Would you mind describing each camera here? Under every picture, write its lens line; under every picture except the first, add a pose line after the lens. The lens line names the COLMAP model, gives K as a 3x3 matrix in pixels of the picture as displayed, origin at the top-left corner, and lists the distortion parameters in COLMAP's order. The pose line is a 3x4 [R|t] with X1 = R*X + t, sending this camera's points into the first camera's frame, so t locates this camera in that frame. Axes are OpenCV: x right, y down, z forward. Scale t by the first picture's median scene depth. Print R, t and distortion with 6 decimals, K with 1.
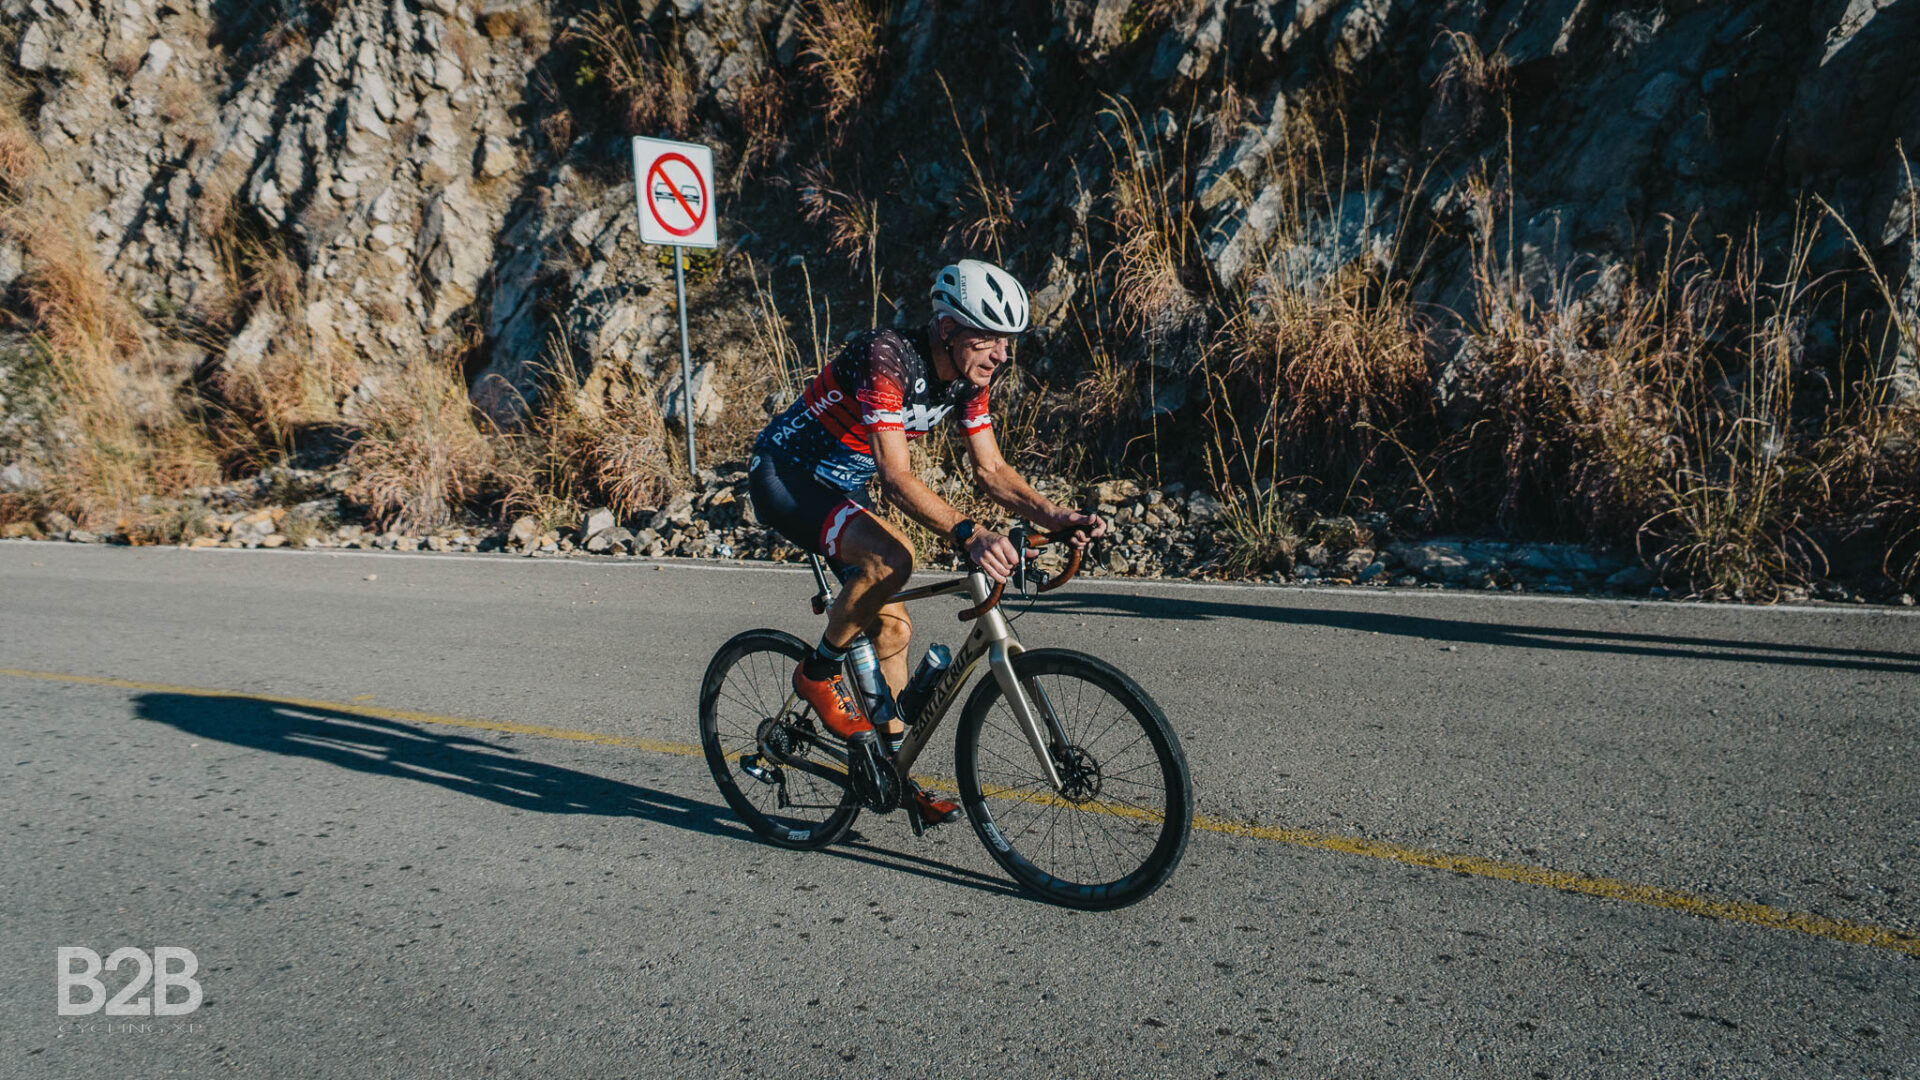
lens RADIAL K [[1372.7, 0, 938.9], [0, 1372.7, 558.9], [0, 0, 1]] dist [0.186772, 0.133432]
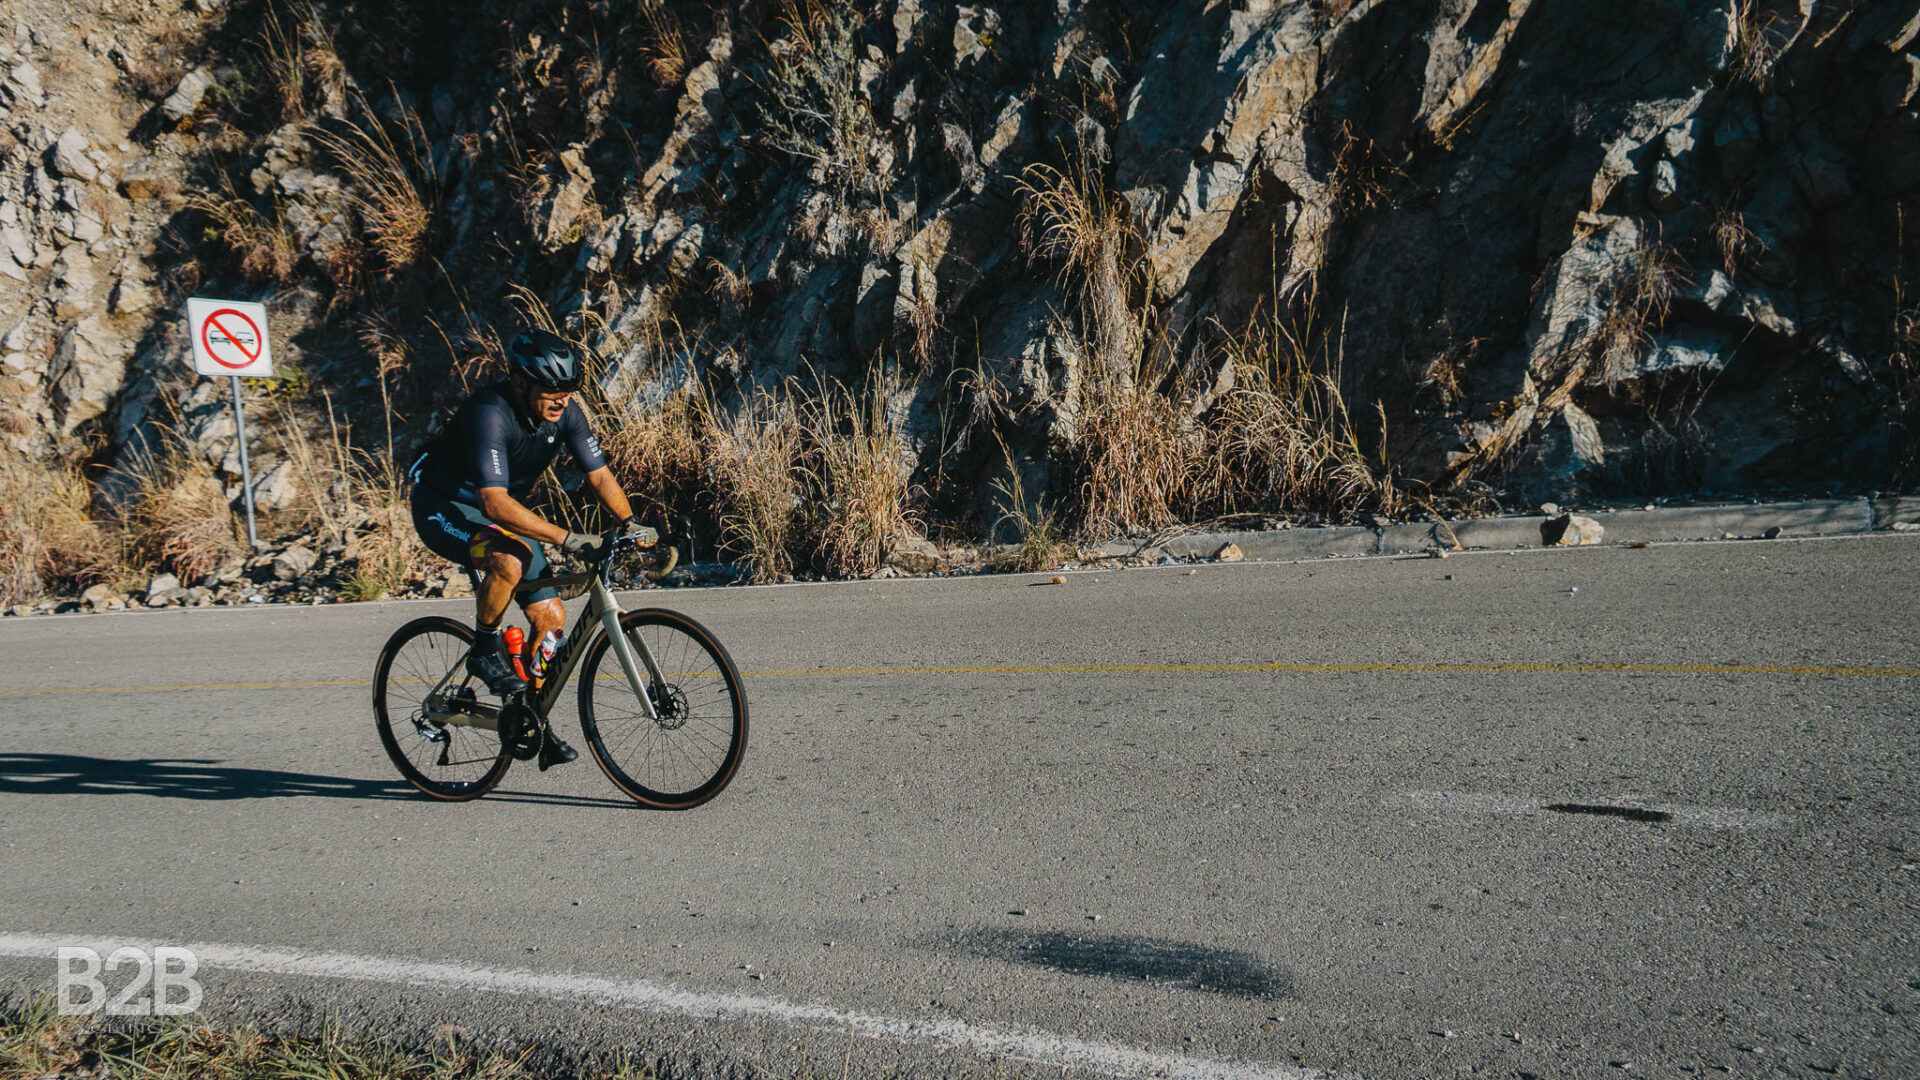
lens RADIAL K [[1312.6, 0, 960.0], [0, 1312.6, 540.0], [0, 0, 1]] dist [0.147310, 0.105986]
pose [[0.987600, -0.037148, 0.152532, 0.199644], [0.047831, 0.996607, -0.066979, 0.037001], [-0.149526, 0.073444, 0.986026, -0.270672]]
